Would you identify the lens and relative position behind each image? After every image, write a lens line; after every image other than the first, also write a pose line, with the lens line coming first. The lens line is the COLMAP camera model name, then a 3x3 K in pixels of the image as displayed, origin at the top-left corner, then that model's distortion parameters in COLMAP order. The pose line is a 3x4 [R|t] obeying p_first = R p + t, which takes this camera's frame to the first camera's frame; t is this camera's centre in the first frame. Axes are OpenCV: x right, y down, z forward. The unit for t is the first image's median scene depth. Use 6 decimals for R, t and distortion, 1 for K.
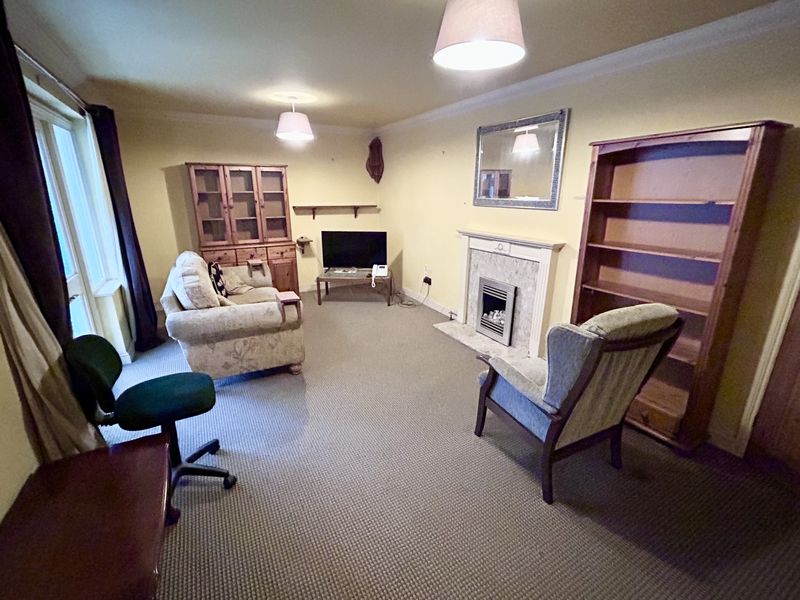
lens RADIAL K [[362.0, 0, 401.3], [0, 362.0, 300.2], [0, 0, 1]] dist [0.000156, -0.000014]
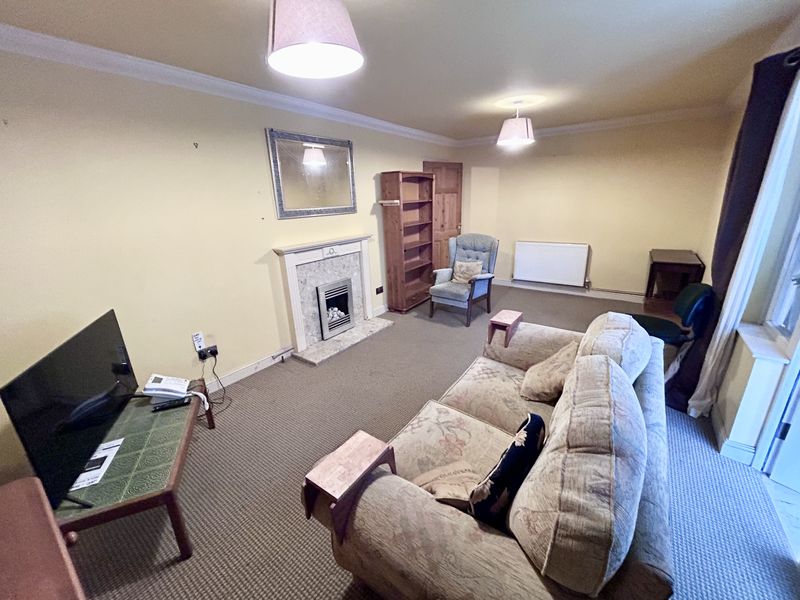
lens RADIAL K [[323.6, 0, 402.2], [0, 323.6, 296.1], [0, 0, 1]] dist [0.000072, 0.000089]
pose [[-0.424409, -0.266941, 0.865228, -0.737814], [0.286712, 0.866769, 0.408053, -0.383954], [-0.858879, 0.421253, -0.291330, 1.206455]]
